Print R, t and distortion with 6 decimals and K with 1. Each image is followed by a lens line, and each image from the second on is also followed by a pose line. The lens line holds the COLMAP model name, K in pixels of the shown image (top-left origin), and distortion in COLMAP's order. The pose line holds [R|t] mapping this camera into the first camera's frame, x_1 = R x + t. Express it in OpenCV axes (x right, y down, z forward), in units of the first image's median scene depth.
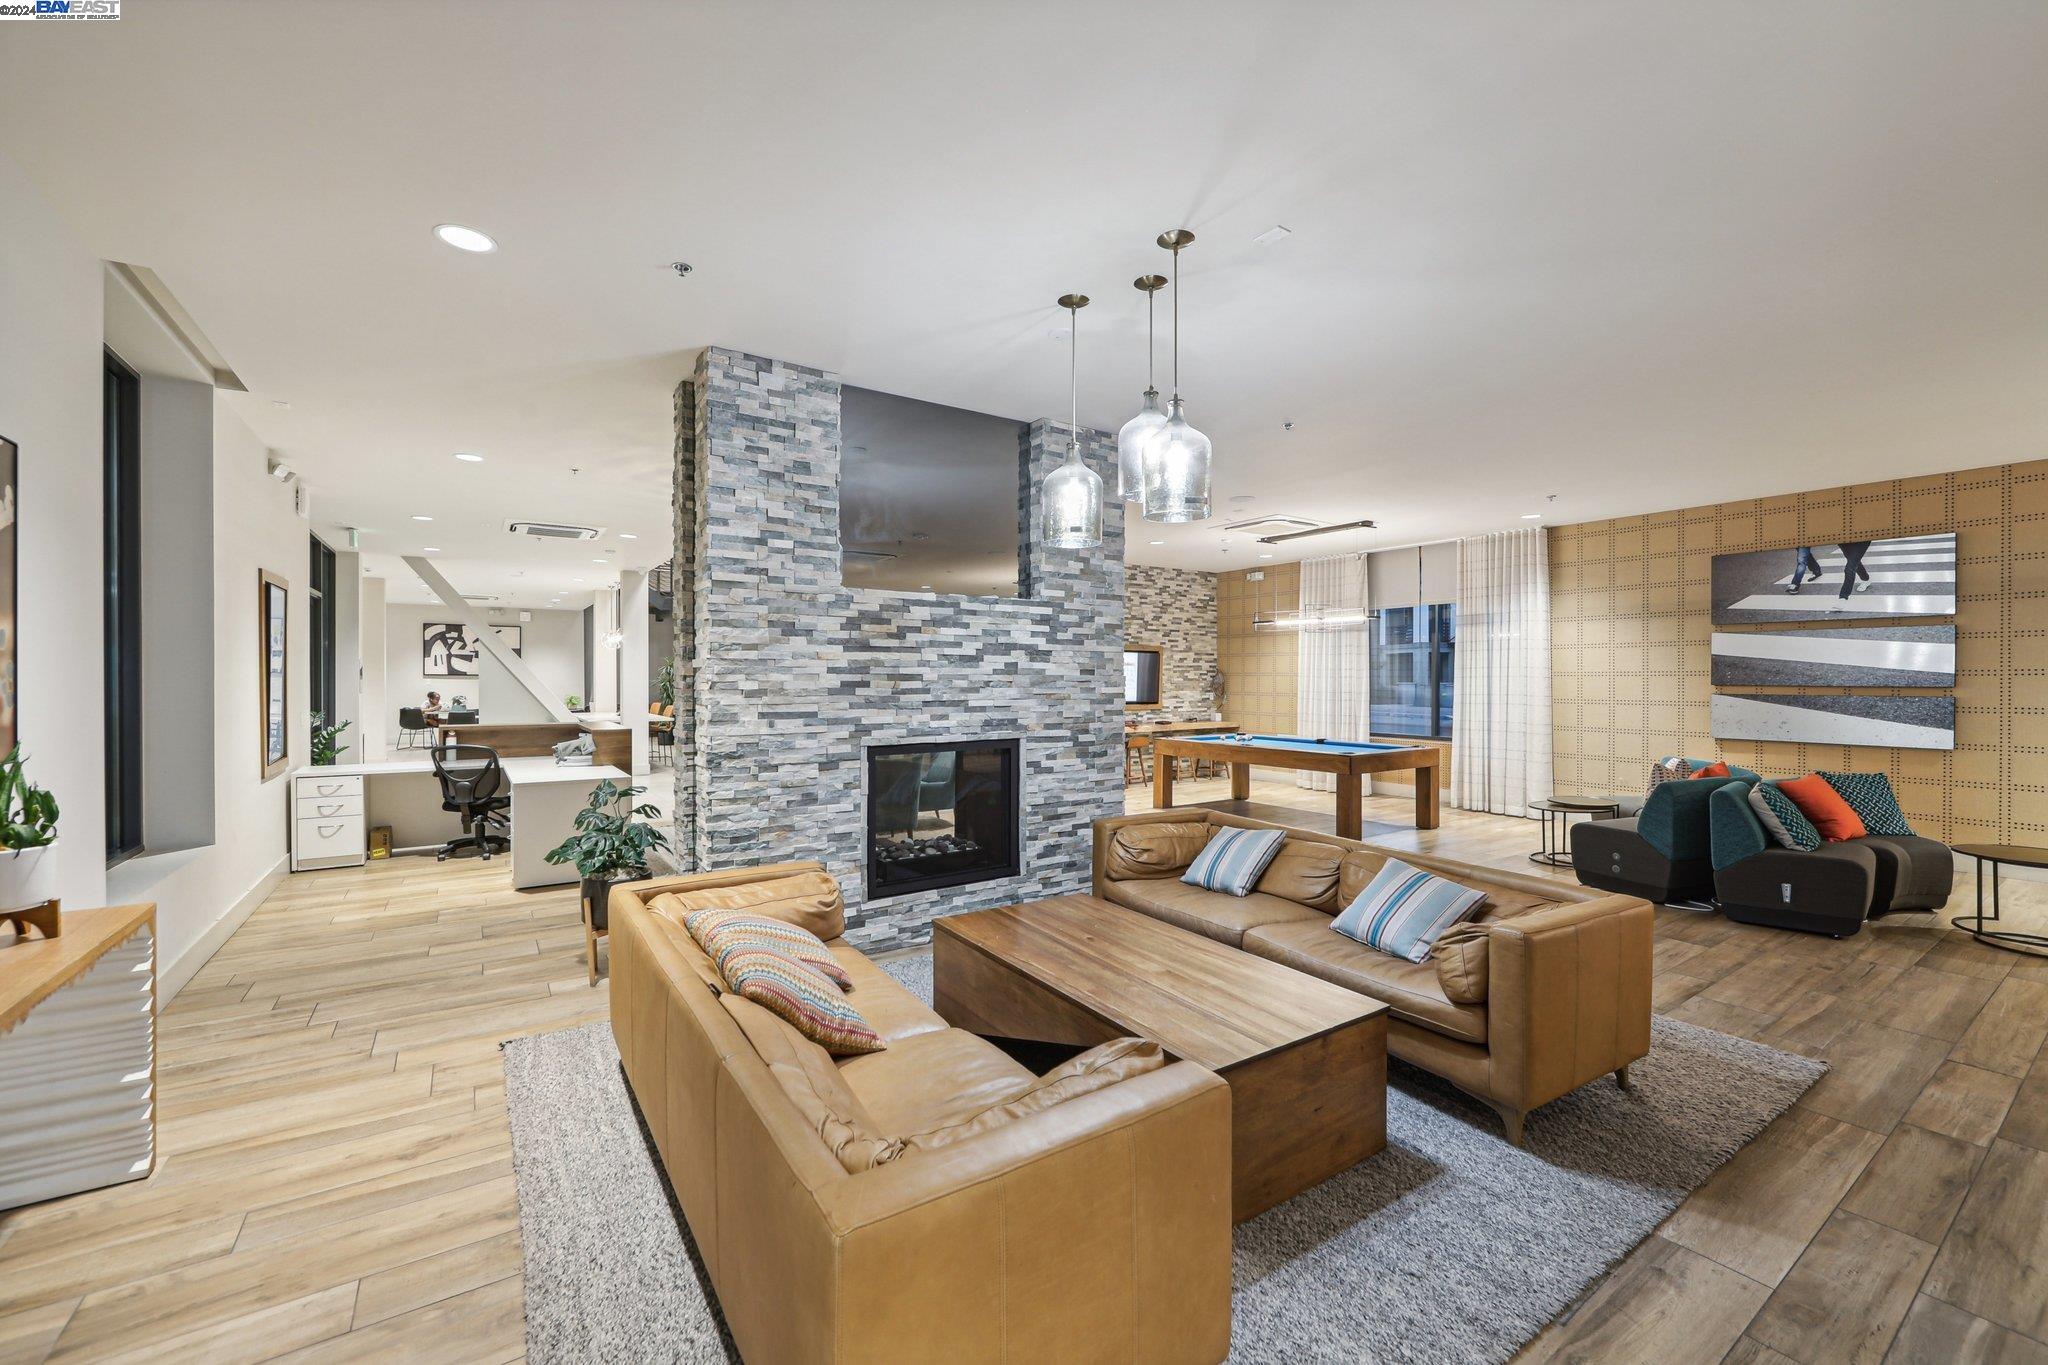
lens RADIAL K [[828.8, 0, 1026.5], [0, 828.8, 678.3], [0, 0, 1]] dist [-0.013472, 0.001919]
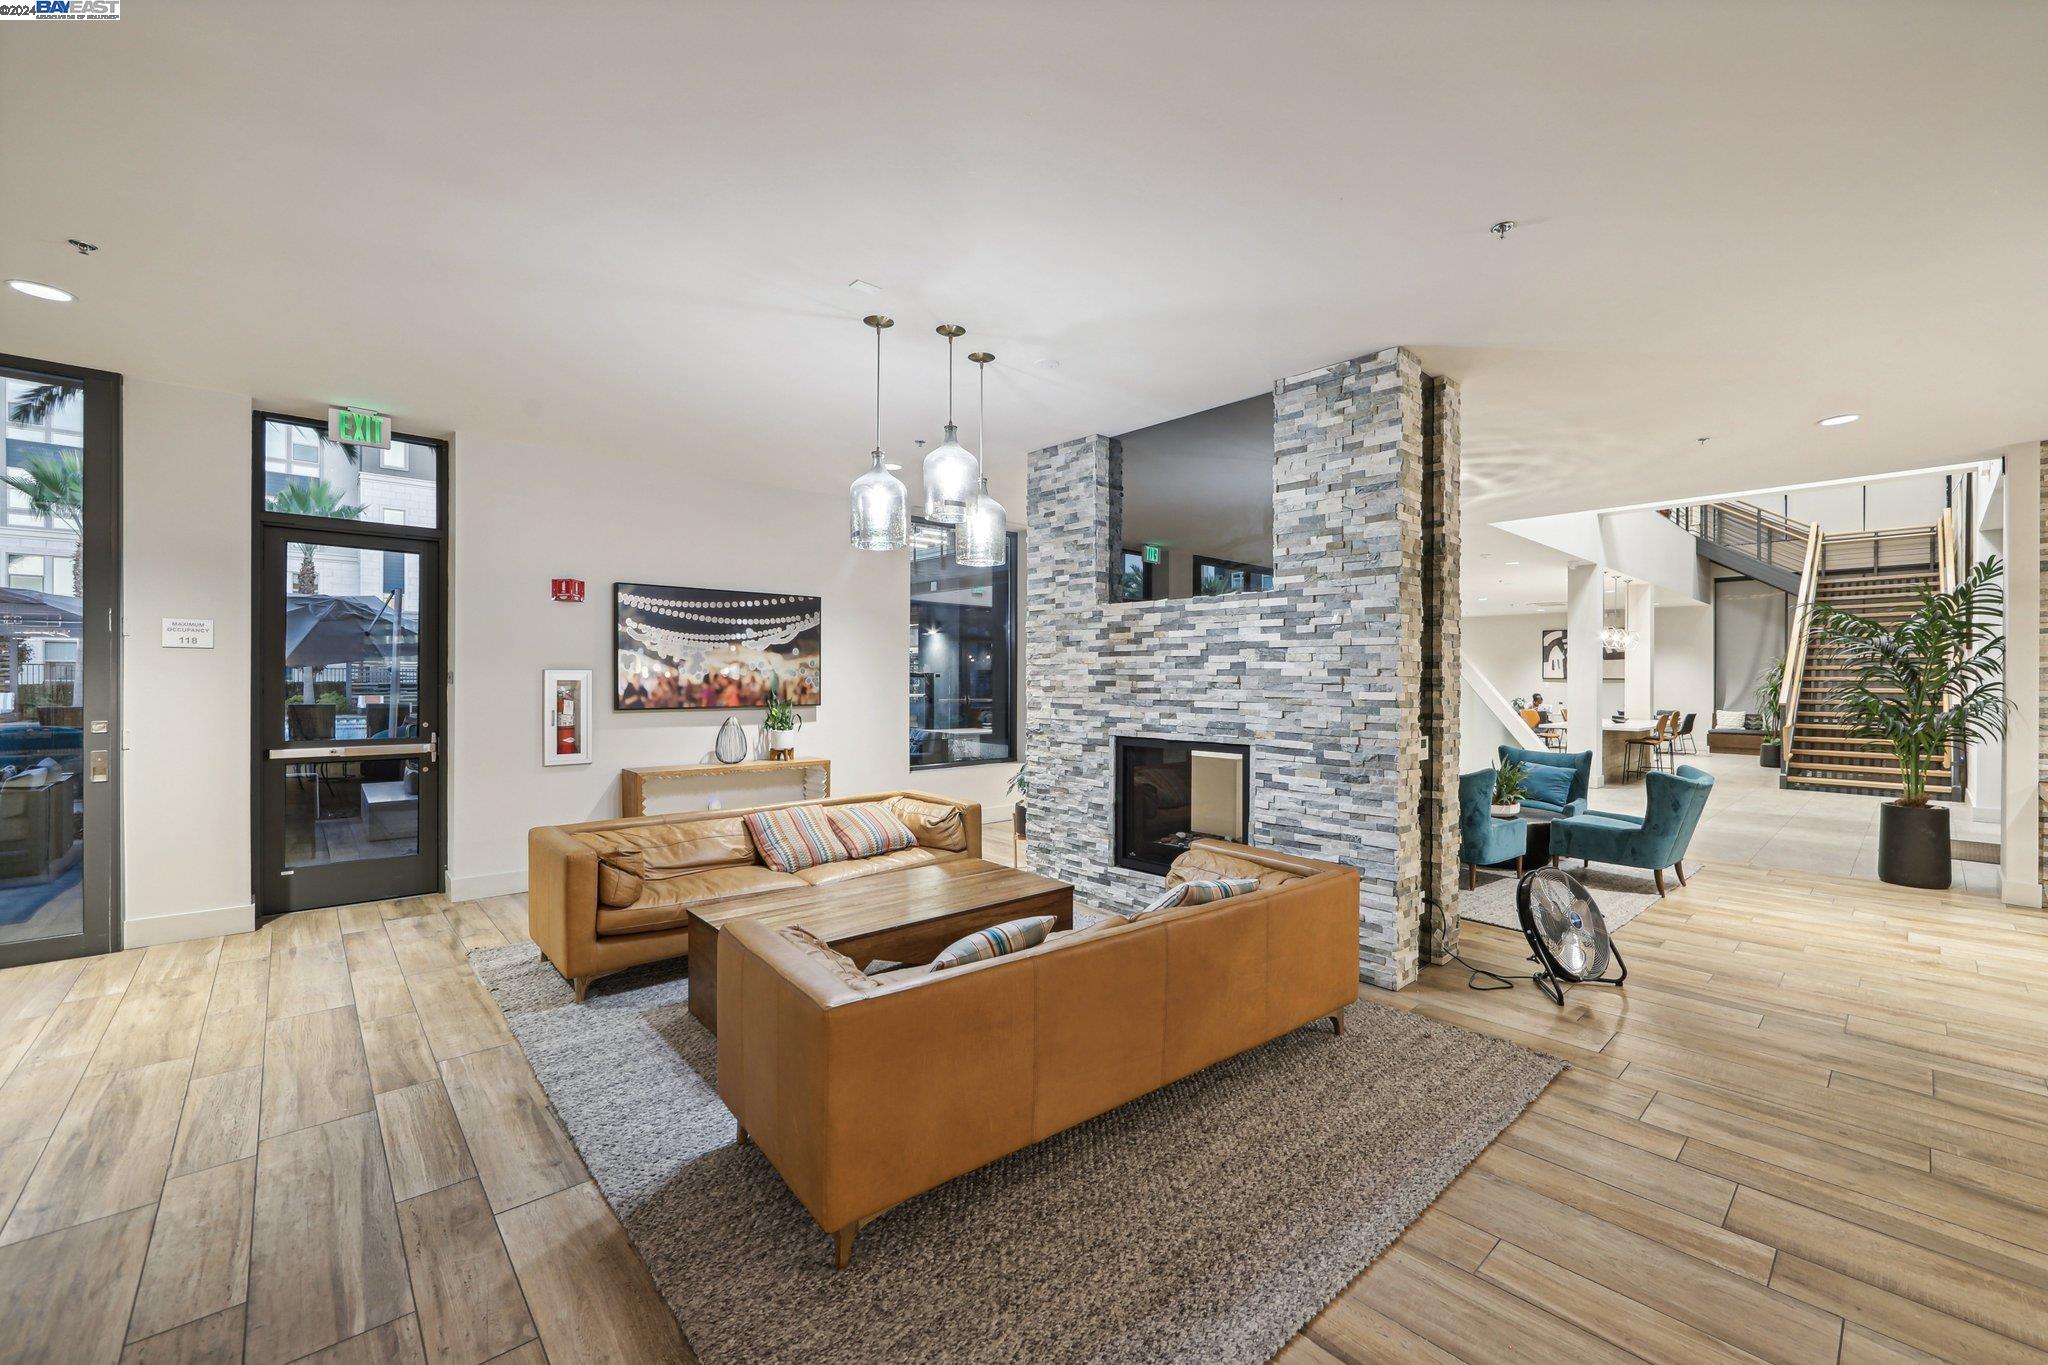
lens RADIAL K [[828.8, 0, 1023.7], [0, 828.8, 678.3], [0, 0, 1]] dist [-0.013472, 0.001919]
pose [[0.130021, 0.000974, -0.991511, 0.906995], [-0.006489, 0.999979, 0.000131, 0.000298], [0.991490, 0.006417, 0.130025, 0.668267]]
